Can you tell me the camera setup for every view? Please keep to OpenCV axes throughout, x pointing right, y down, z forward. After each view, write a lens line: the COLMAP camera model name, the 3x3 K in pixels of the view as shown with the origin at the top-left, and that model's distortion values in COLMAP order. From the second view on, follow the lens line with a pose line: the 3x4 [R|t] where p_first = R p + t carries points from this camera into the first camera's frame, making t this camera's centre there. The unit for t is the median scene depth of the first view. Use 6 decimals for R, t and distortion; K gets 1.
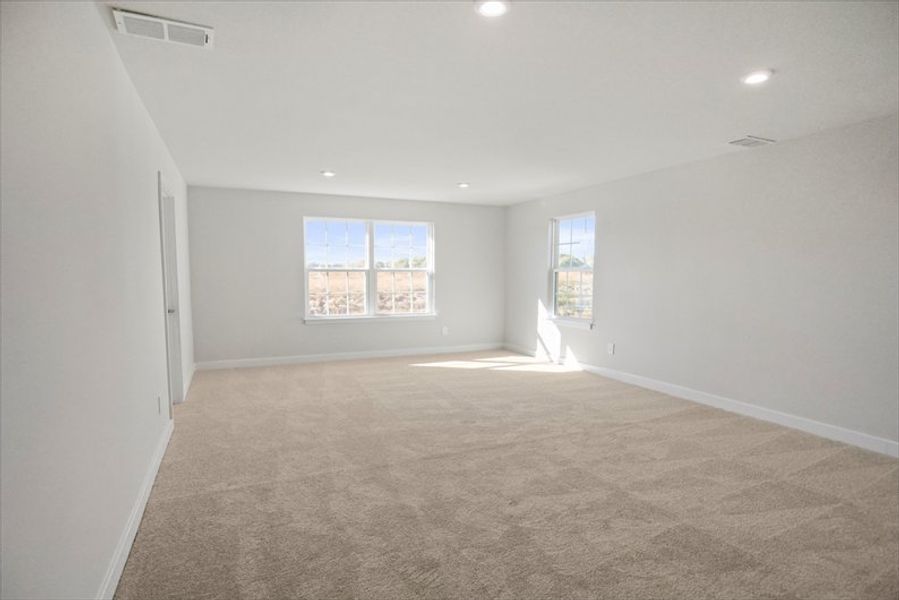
lens RADIAL K [[484.2, 0, 443.6], [0, 484.2, 300.0], [0, 0, 1]] dist [0.001692, -0.005751]
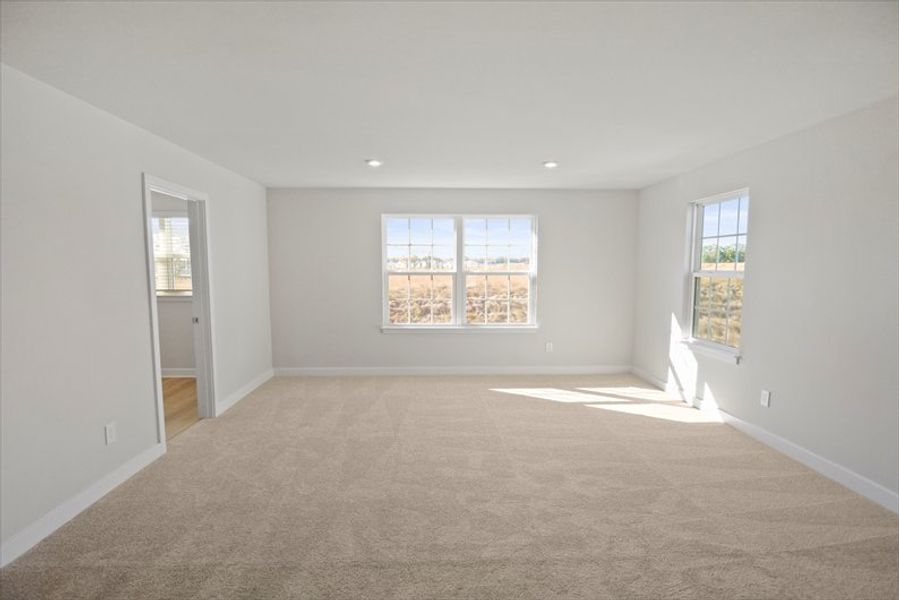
lens RADIAL K [[484.2, 0, 444.1], [0, 484.2, 302.6], [0, 0, 1]] dist [0.001692, -0.005751]
pose [[0.928394, 0.026150, -0.370676, 0.155498], [-0.019640, 0.999580, 0.021329, -0.028840], [0.371078, -0.012522, 0.928517, 0.201370]]
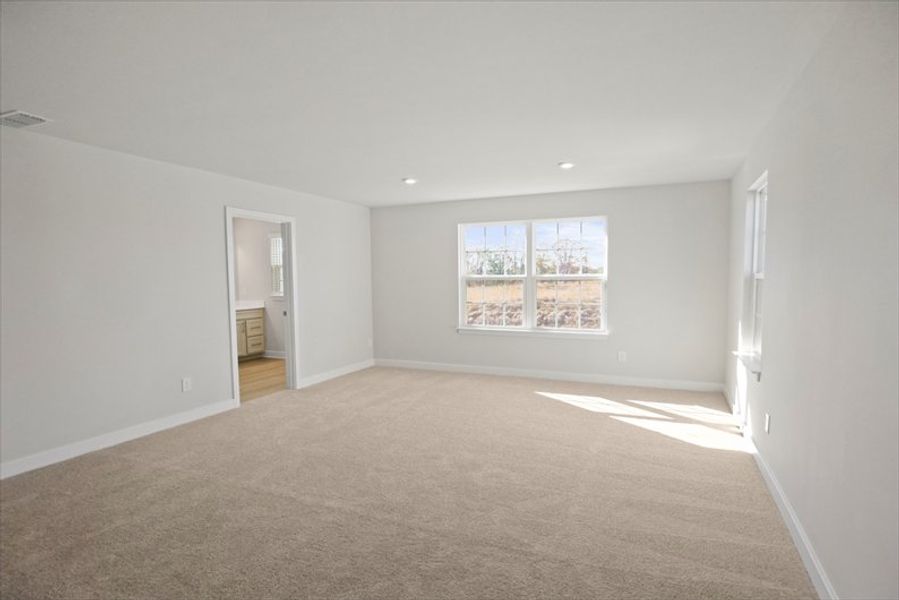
lens RADIAL K [[484.2, 0, 445.2], [0, 484.2, 303.8], [0, 0, 1]] dist [0.001692, -0.005751]
pose [[0.664164, 0.032541, -0.746879, 0.430766], [-0.031762, 0.999378, 0.015298, -0.024265], [0.746912, 0.013562, 0.664785, 0.322913]]
